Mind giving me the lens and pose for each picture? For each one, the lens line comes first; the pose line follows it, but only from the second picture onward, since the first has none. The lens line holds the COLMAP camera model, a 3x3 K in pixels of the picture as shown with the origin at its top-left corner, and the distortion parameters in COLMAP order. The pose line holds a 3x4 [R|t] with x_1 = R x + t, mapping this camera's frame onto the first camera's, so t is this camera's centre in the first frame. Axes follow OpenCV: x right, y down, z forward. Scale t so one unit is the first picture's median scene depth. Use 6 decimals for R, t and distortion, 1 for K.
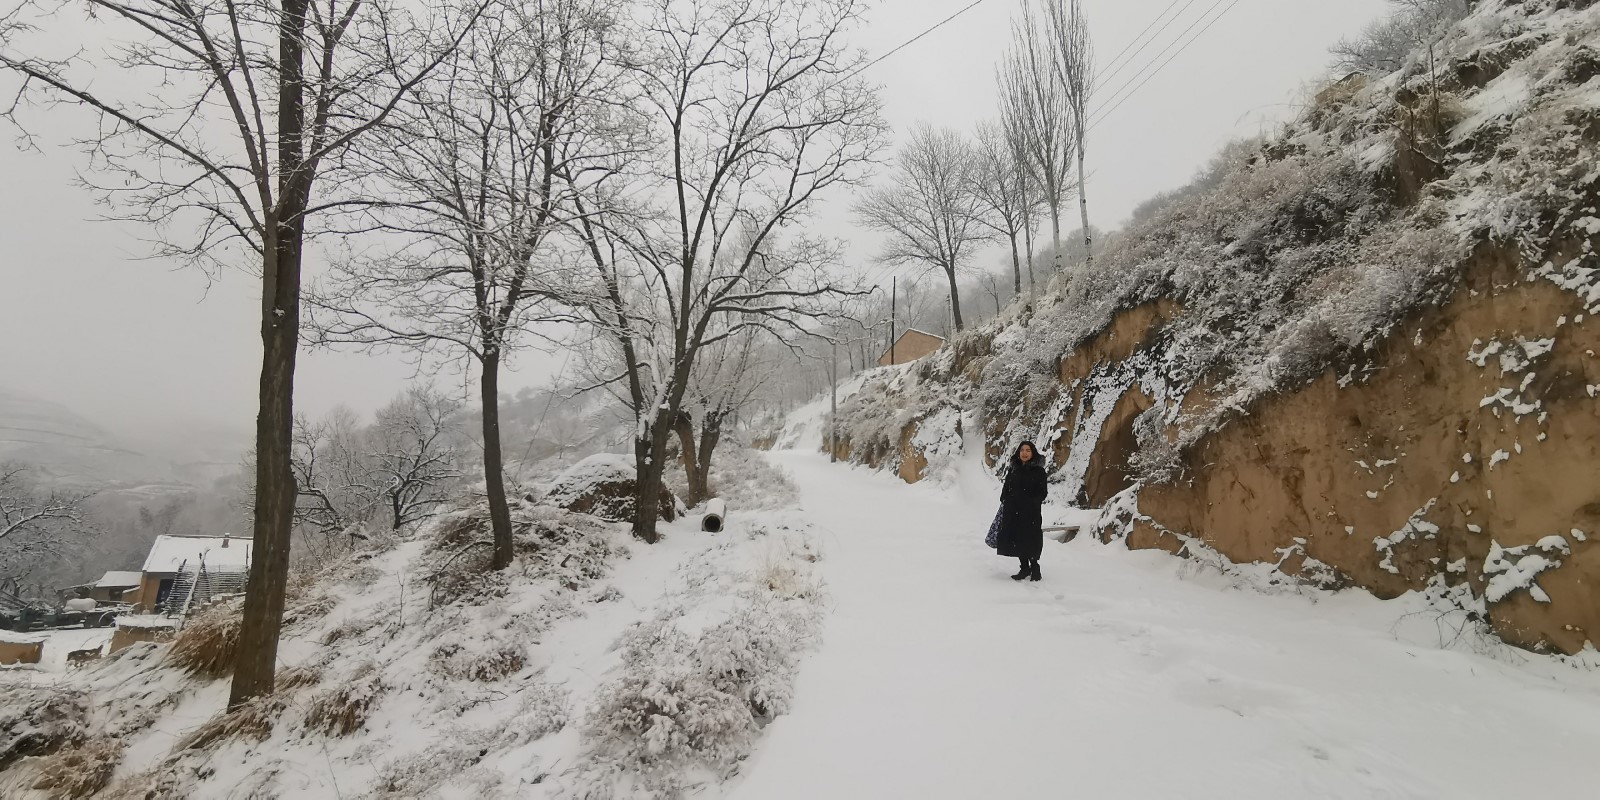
lens RADIAL K [[741.1, 0, 800.0], [0, 741.1, 400.0], [0, 0, 1]] dist [0.001313, 0.000836]
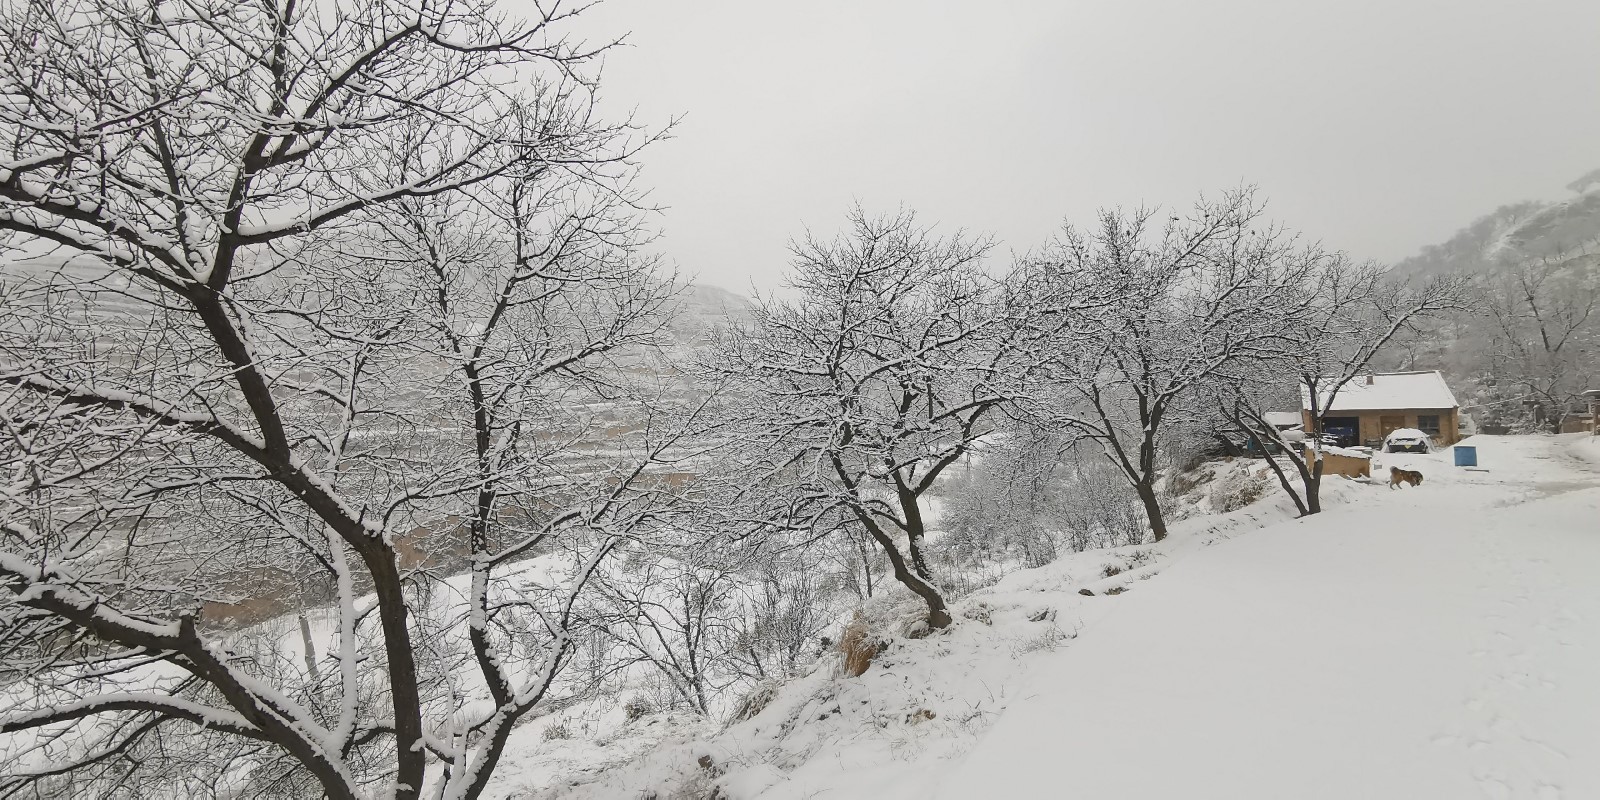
lens RADIAL K [[746.6, 0, 801.6], [0, 746.6, 402.1], [0, 0, 1]] dist [-0.001410, 0.011186]
pose [[0.354111, -0.048570, -0.933941, -0.278133], [0.230541, 0.972365, 0.036843, 0.036818], [0.906342, -0.228358, 0.355522, 0.004363]]
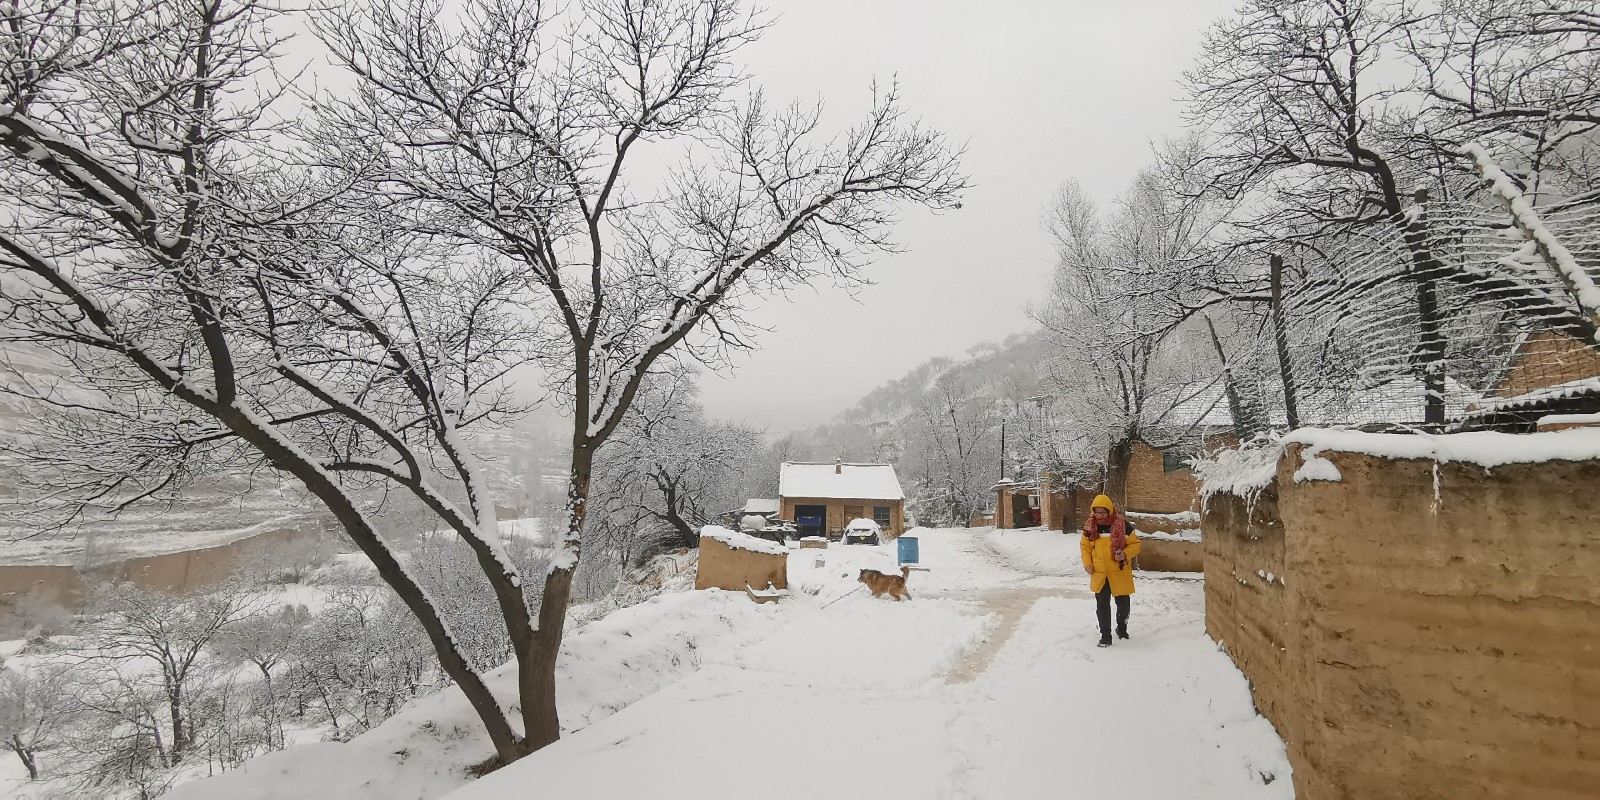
lens RADIAL K [[746.6, 0, 801.6], [0, 746.6, 402.1], [0, 0, 1]] dist [-0.001410, 0.011186]
pose [[0.810706, -0.084744, -0.579287, -0.504676], [0.124553, 0.991783, 0.029222, 0.146561], [0.572051, -0.095842, 0.814599, 0.418602]]
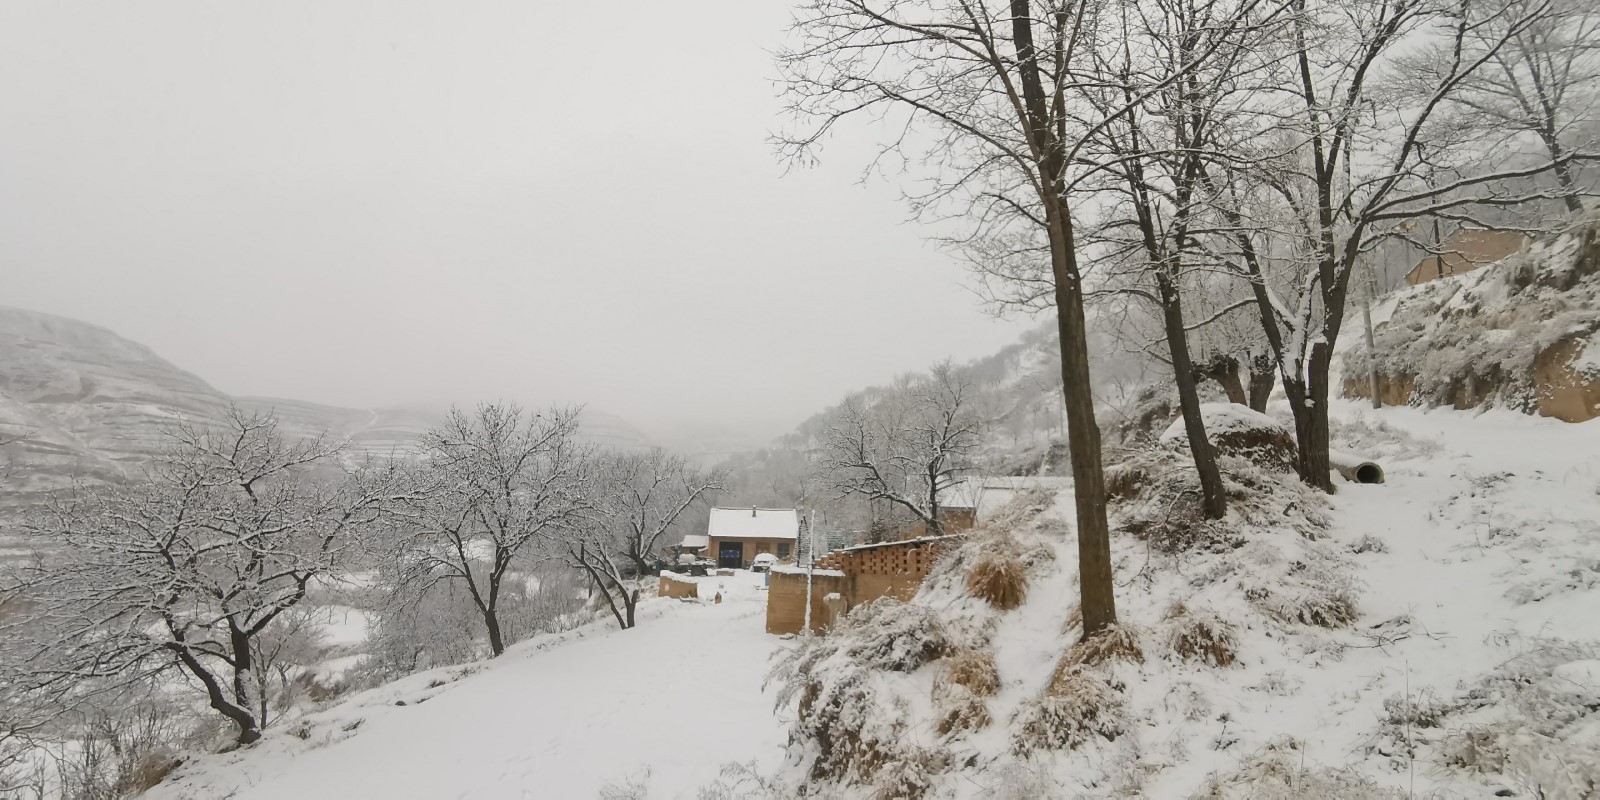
lens RADIAL K [[746.6, 0, 801.6], [0, 746.6, 402.1], [0, 0, 1]] dist [-0.001410, 0.011186]
pose [[0.853960, -0.084406, -0.513447, -0.101149], [0.105534, 0.994343, 0.012062, 0.002146], [0.509524, -0.064486, 0.858036, -0.031094]]
